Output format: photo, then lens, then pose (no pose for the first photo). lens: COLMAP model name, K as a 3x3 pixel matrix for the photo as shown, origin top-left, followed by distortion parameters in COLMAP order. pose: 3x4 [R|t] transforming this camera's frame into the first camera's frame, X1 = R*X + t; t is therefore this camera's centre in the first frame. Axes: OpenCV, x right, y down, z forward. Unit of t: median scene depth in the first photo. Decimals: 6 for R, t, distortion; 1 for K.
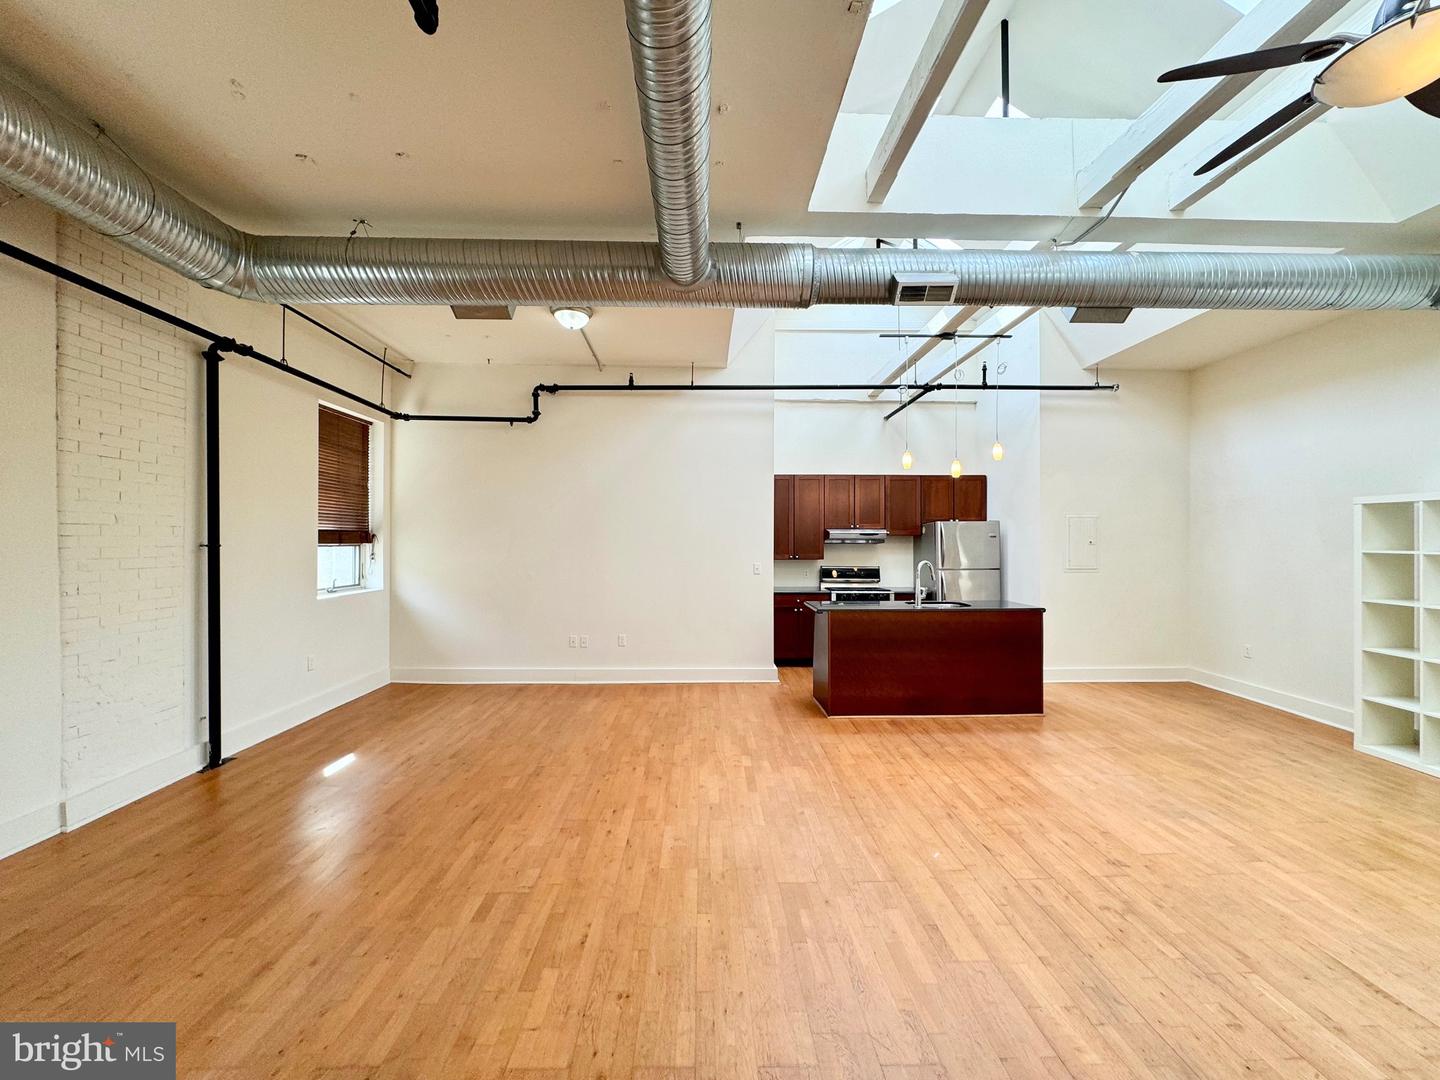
lens RADIAL K [[581.8, 0, 720.0], [0, 581.8, 539.9], [0, 0, 1]] dist [0.000260, 0.000136]
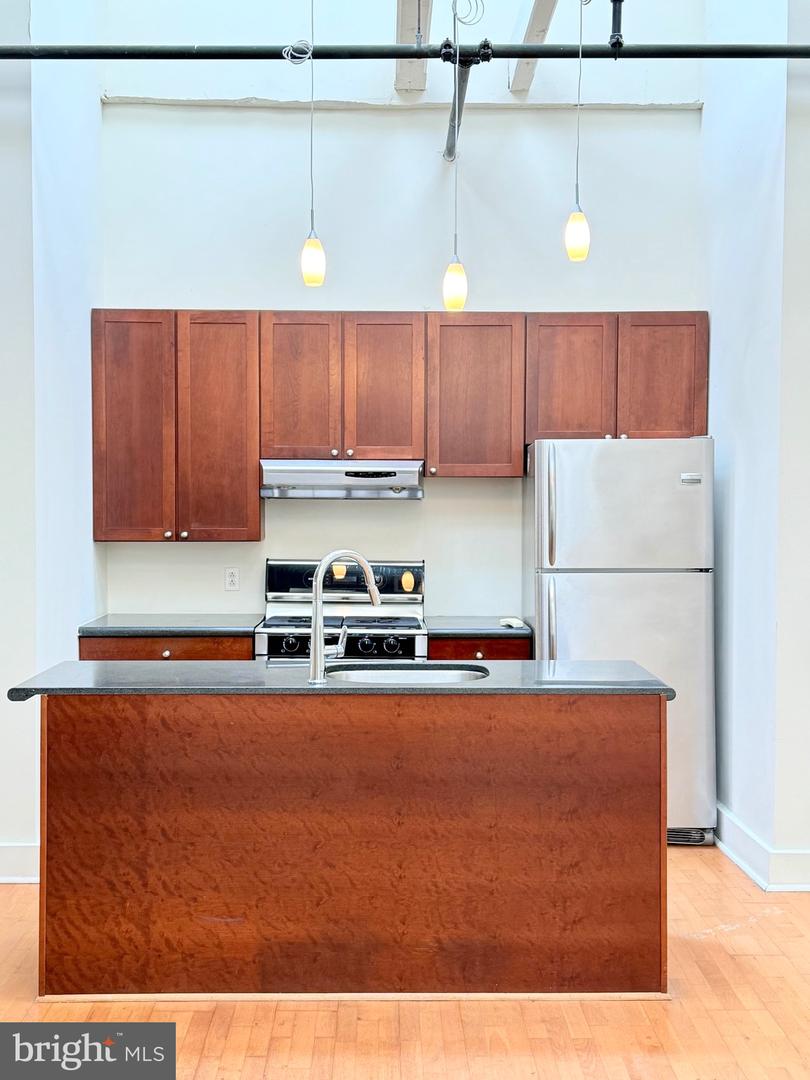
lens RADIAL K [[1404.8, 0, 405.0], [0, 1404.8, 540.0], [0, 0, 1]] dist [0.090488, -0.001319]
pose [[0.999760, 0.004700, -0.021392, 0.448878], [-0.003860, 0.999226, 0.039152, -0.004156], [0.021559, -0.039060, 0.999004, 0.172062]]
